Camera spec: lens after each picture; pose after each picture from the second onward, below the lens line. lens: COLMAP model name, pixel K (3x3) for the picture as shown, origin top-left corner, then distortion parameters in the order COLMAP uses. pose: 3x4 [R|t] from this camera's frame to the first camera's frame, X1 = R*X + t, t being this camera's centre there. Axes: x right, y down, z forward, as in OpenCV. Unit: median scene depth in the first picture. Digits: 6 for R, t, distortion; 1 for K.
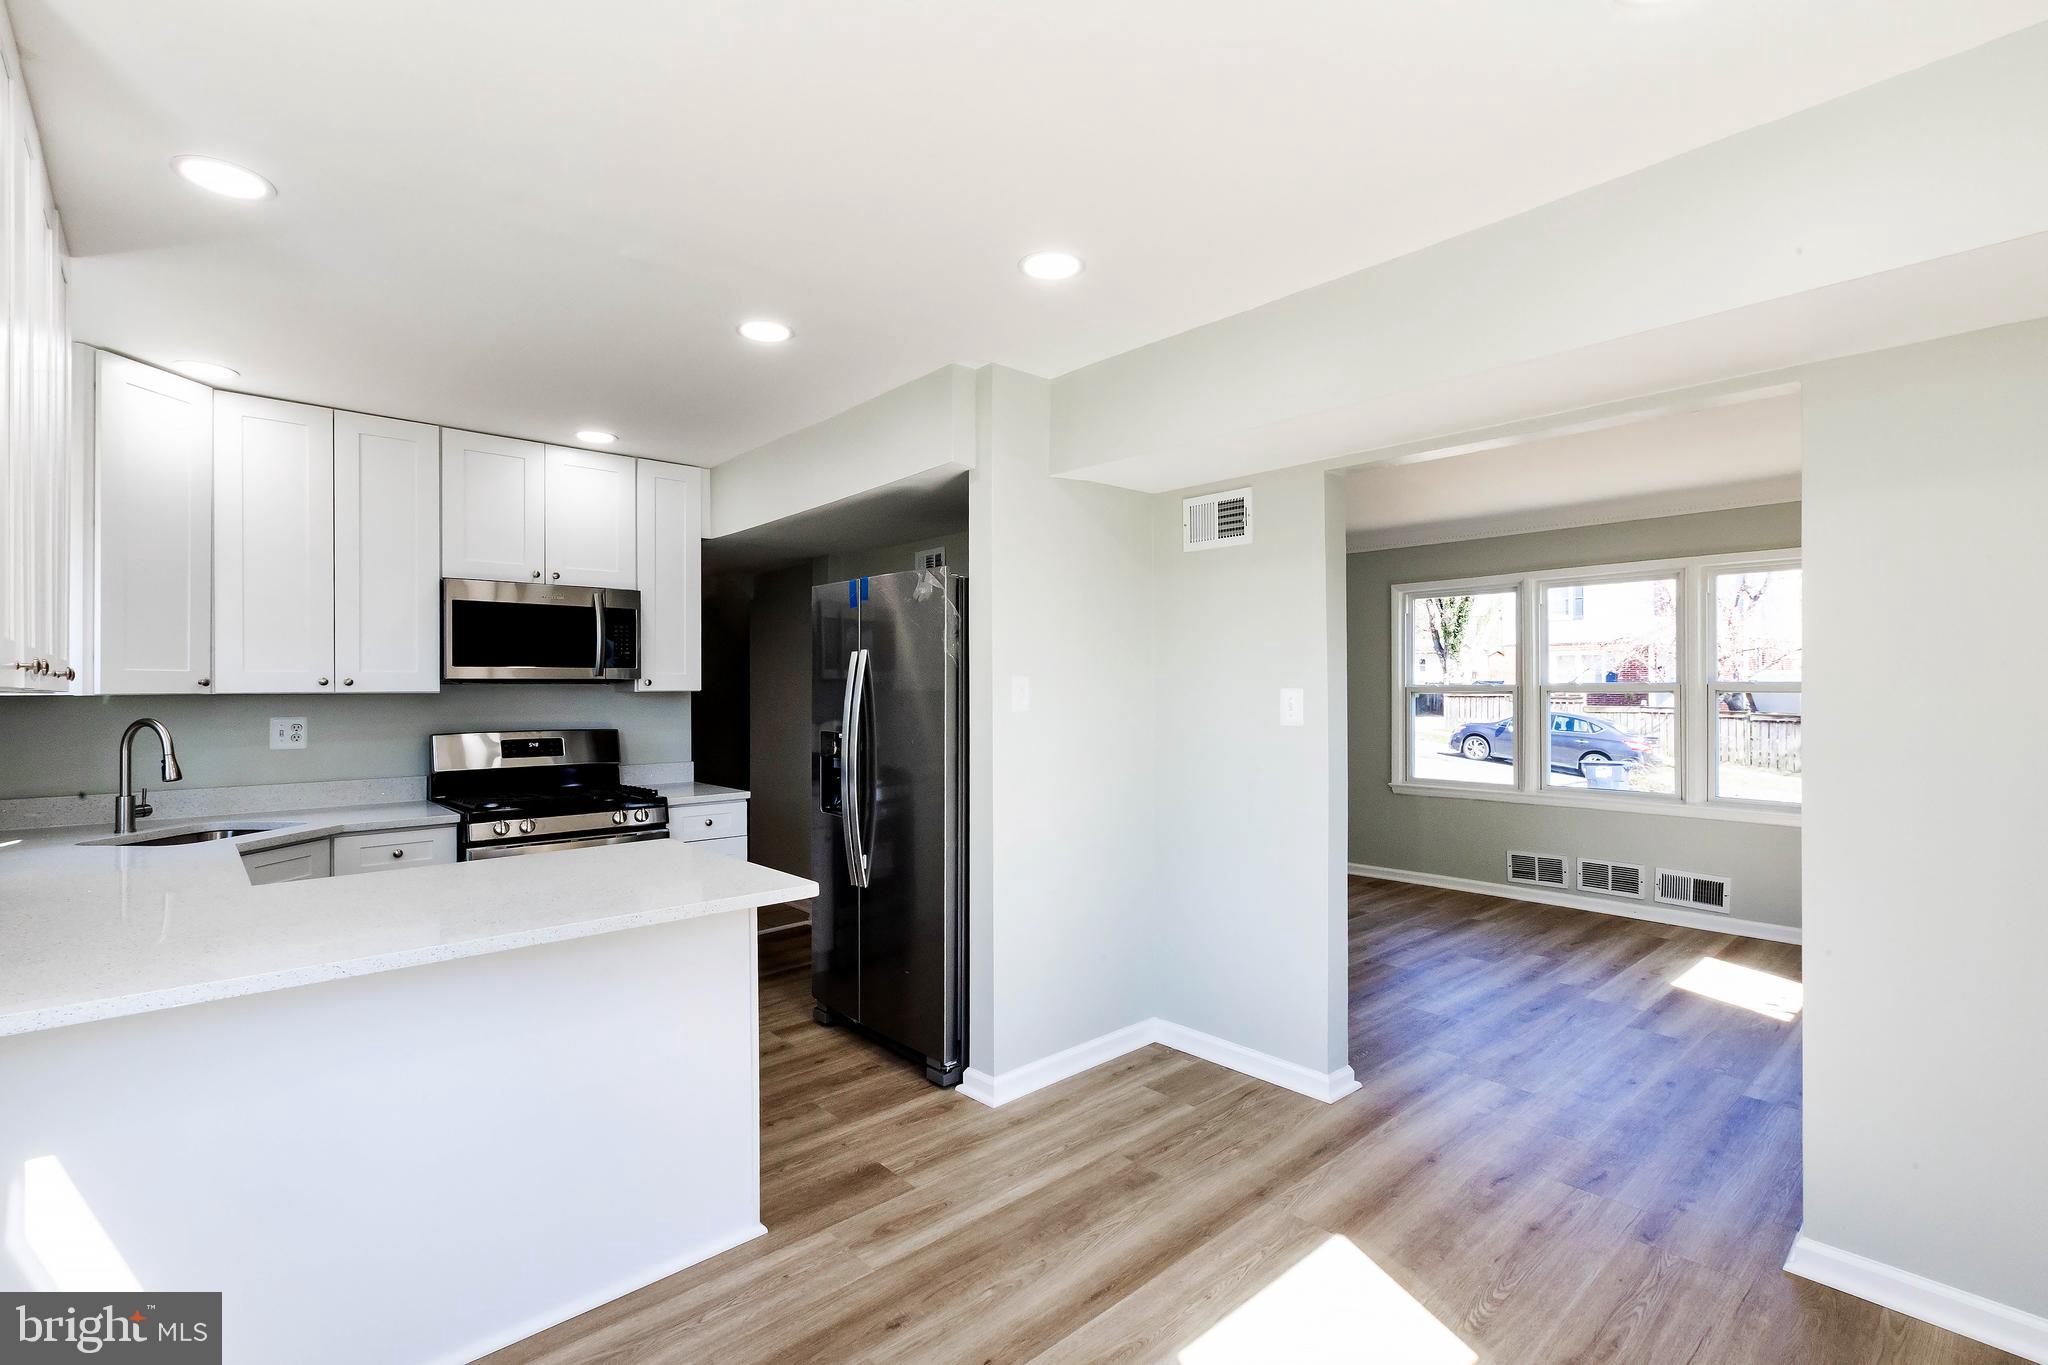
lens RADIAL K [[922.9, 0, 1036.2], [0, 922.9, 684.0], [0, 0, 1]] dist [-0.002521, -0.001660]
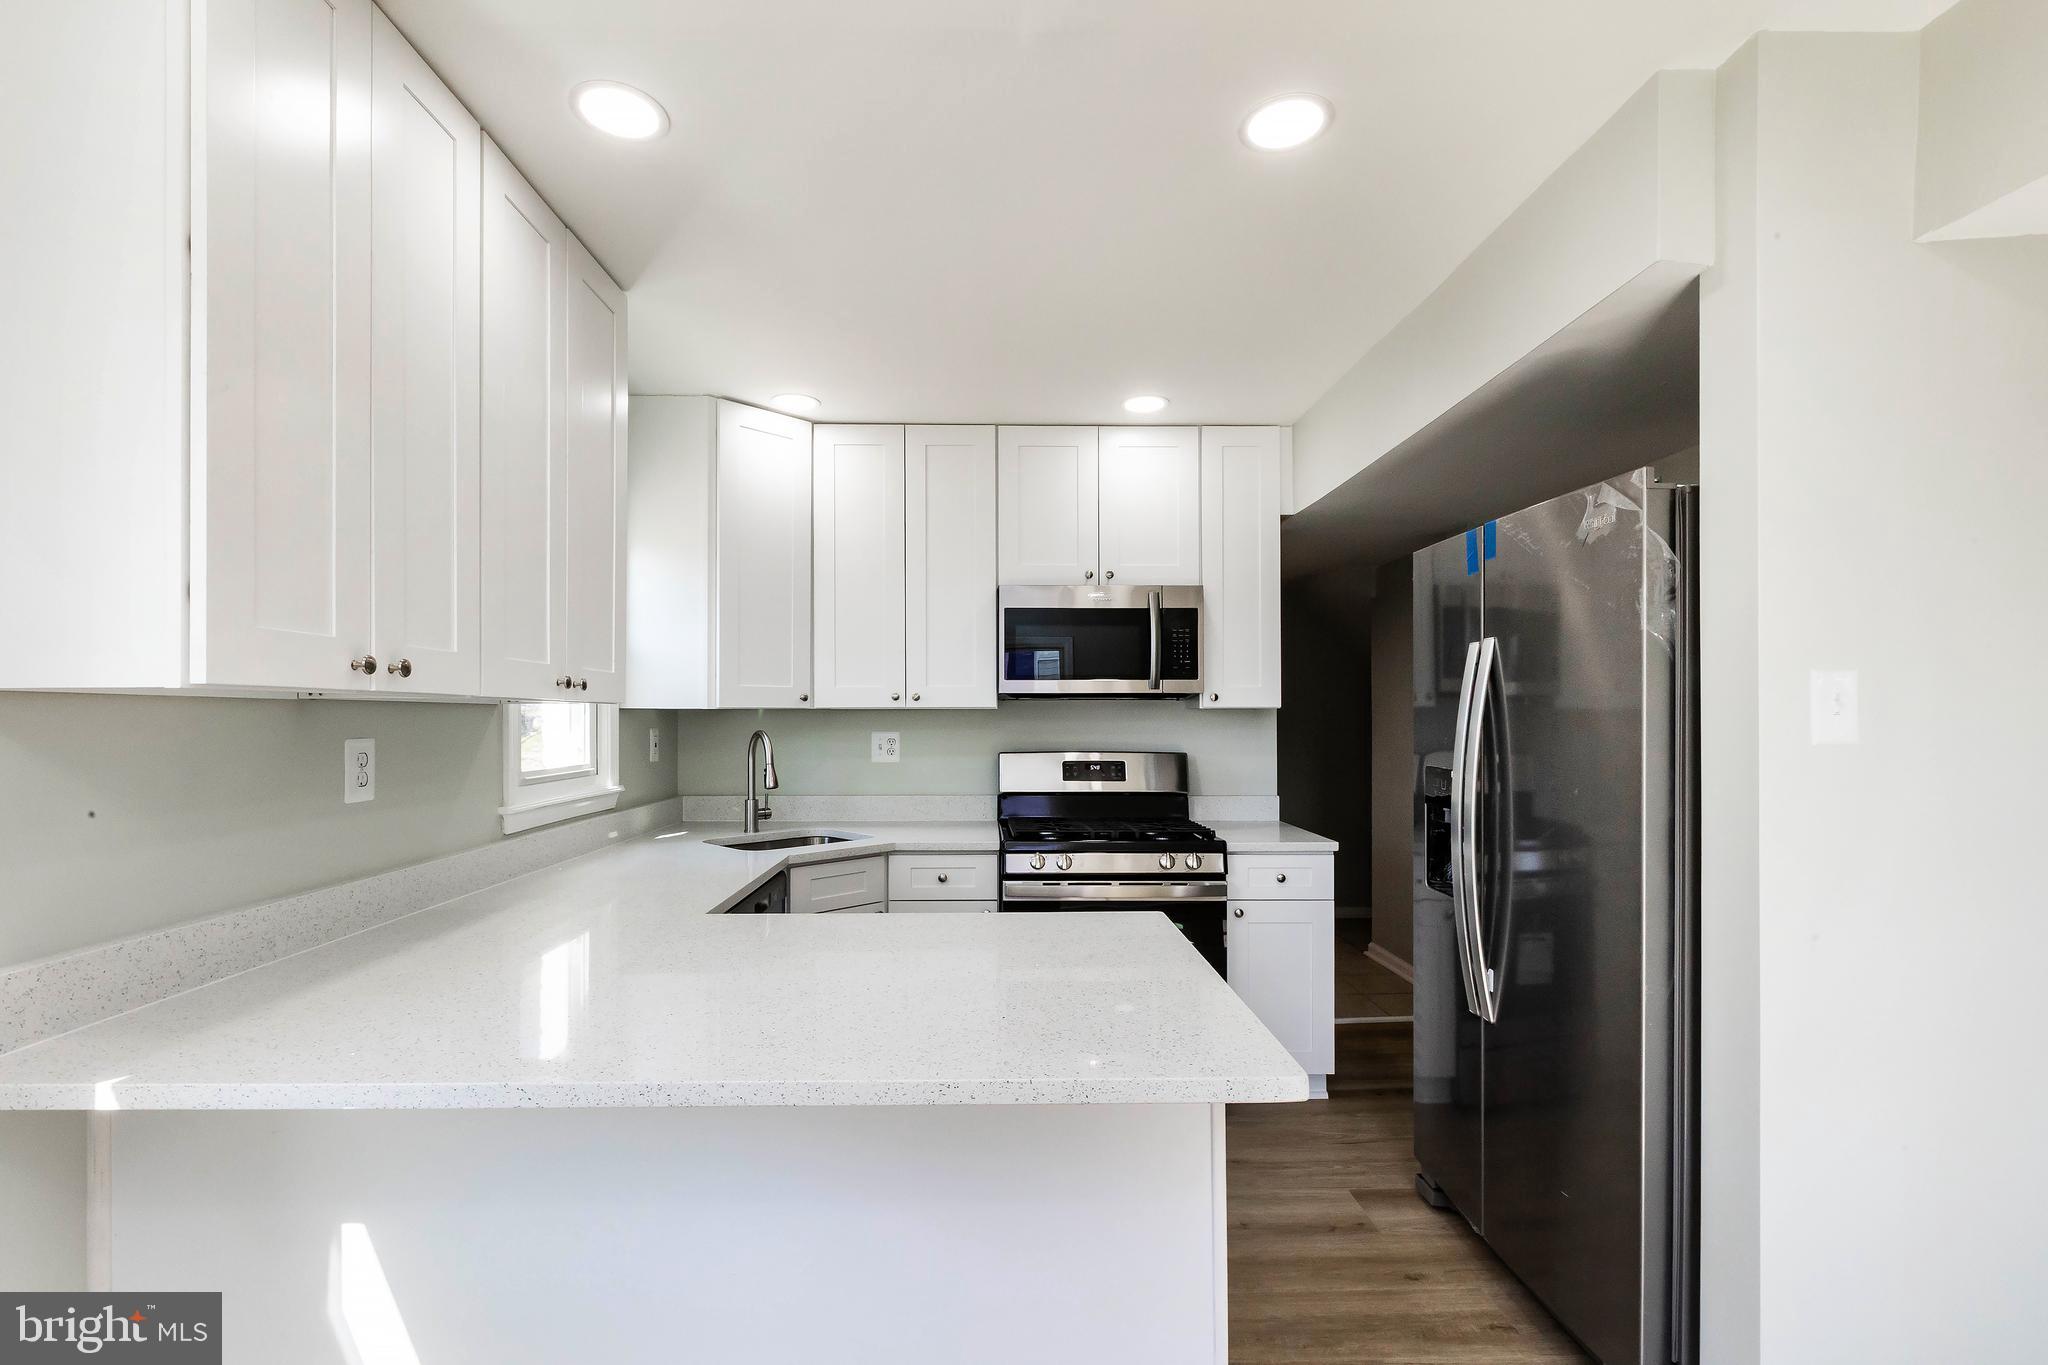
lens RADIAL K [[922.9, 0, 998.5], [0, 922.9, 708.9], [0, 0, 1]] dist [-0.002521, -0.001660]
pose [[0.743264, -0.001201, -0.668997, -0.018364], [0.000643, 0.999999, -0.001080, 0.011745], [0.668998, 0.000373, 0.743264, 0.332402]]
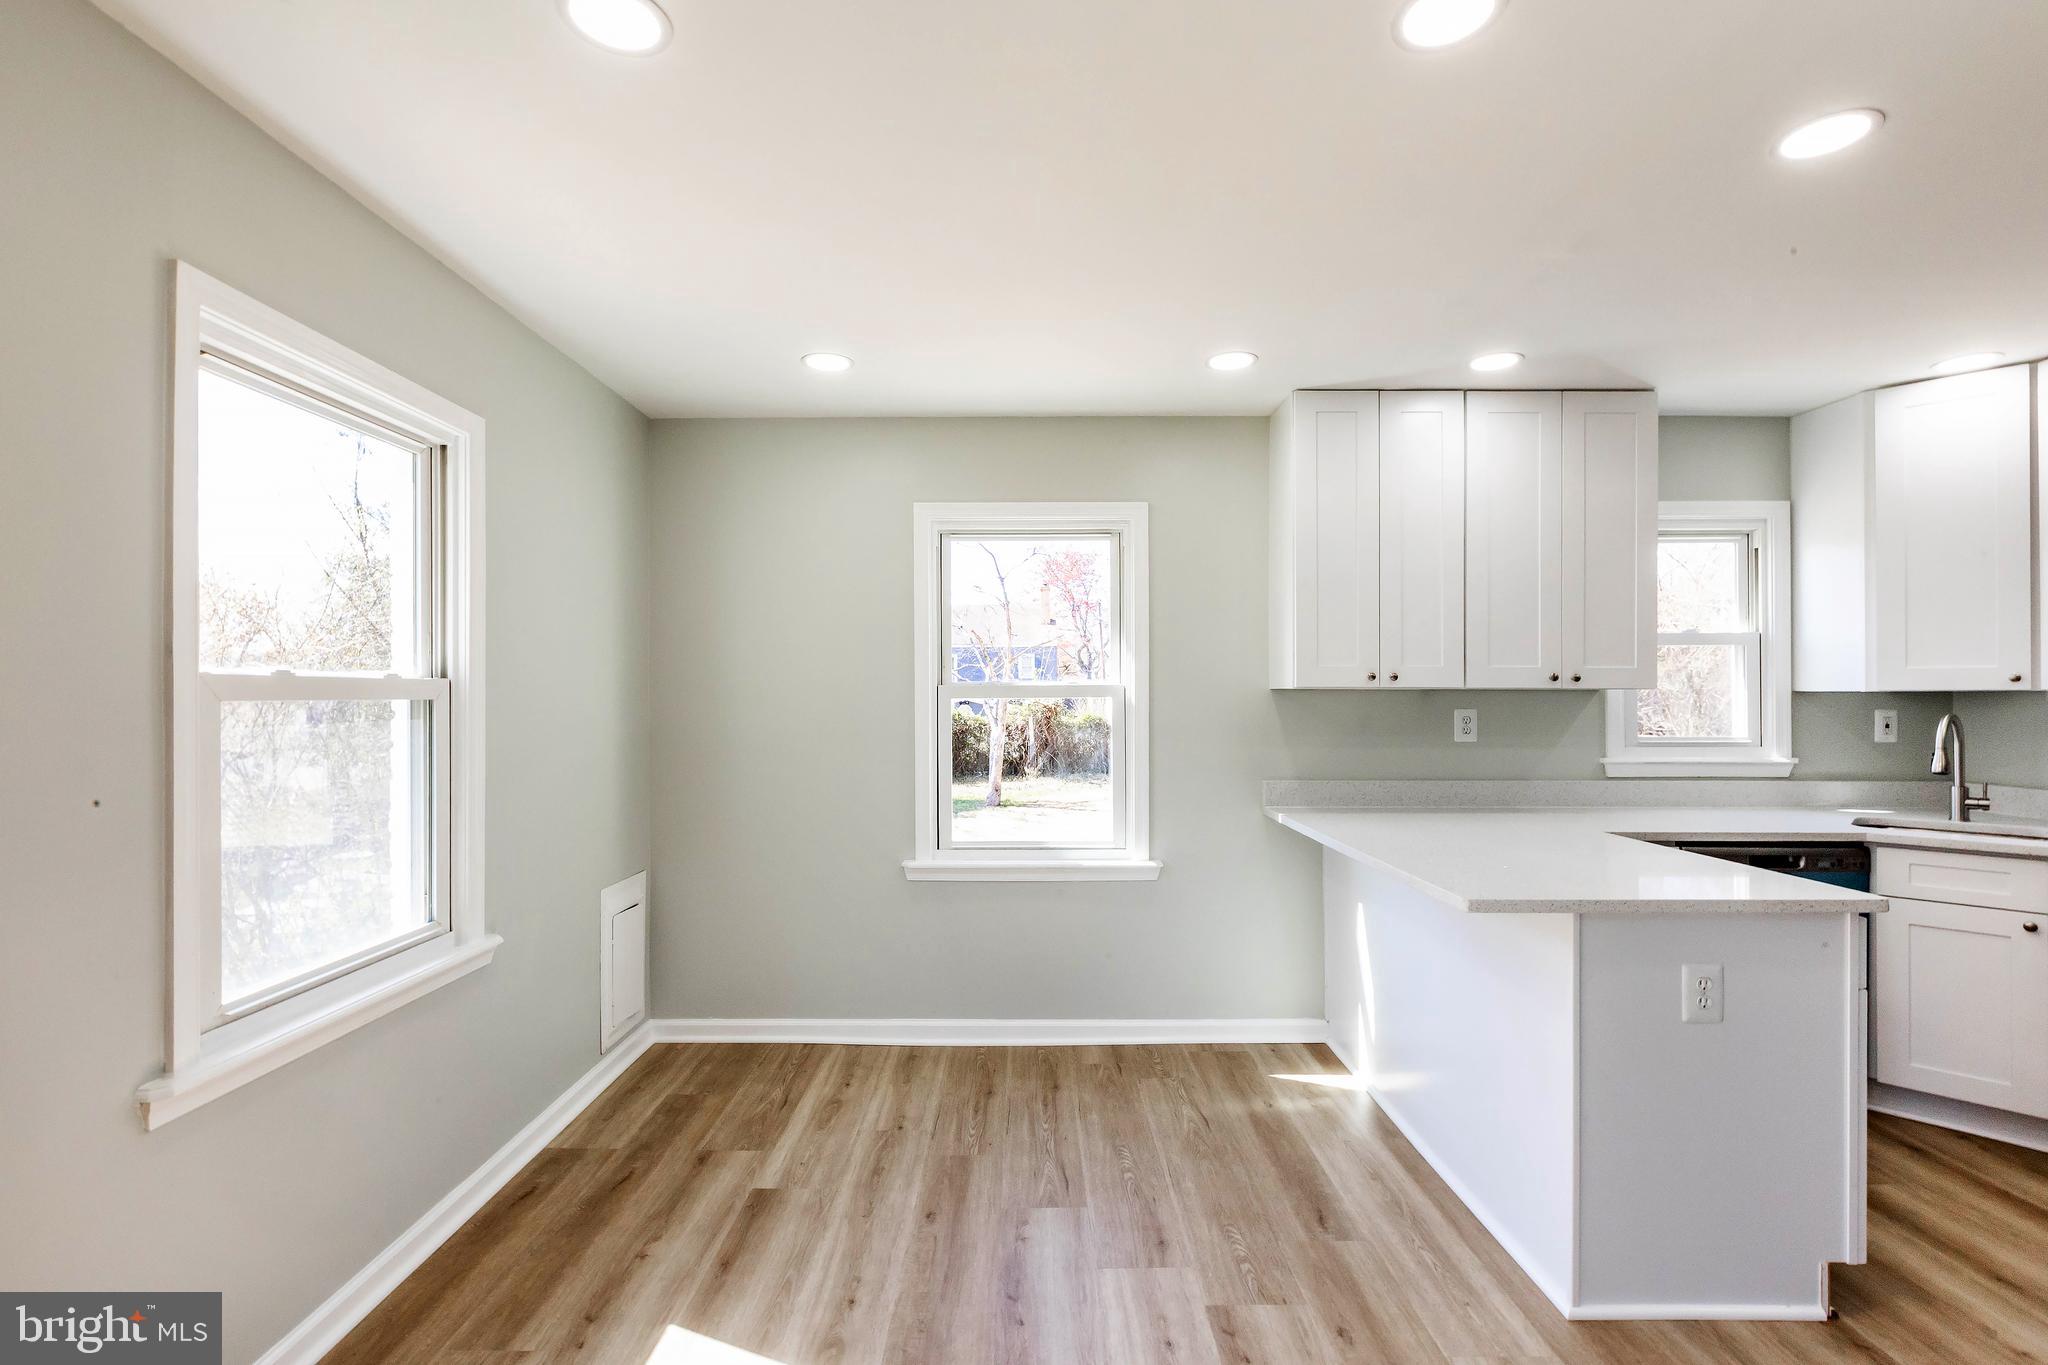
lens RADIAL K [[922.9, 0, 1013.7], [0, 922.9, 693.8], [0, 0, 1]] dist [-0.002521, -0.001660]
pose [[-0.686844, 0.002096, -0.726802, 0.470494], [0.005829, 0.999980, -0.002625, 0.010186], [0.726781, -0.006040, -0.686842, 0.842798]]
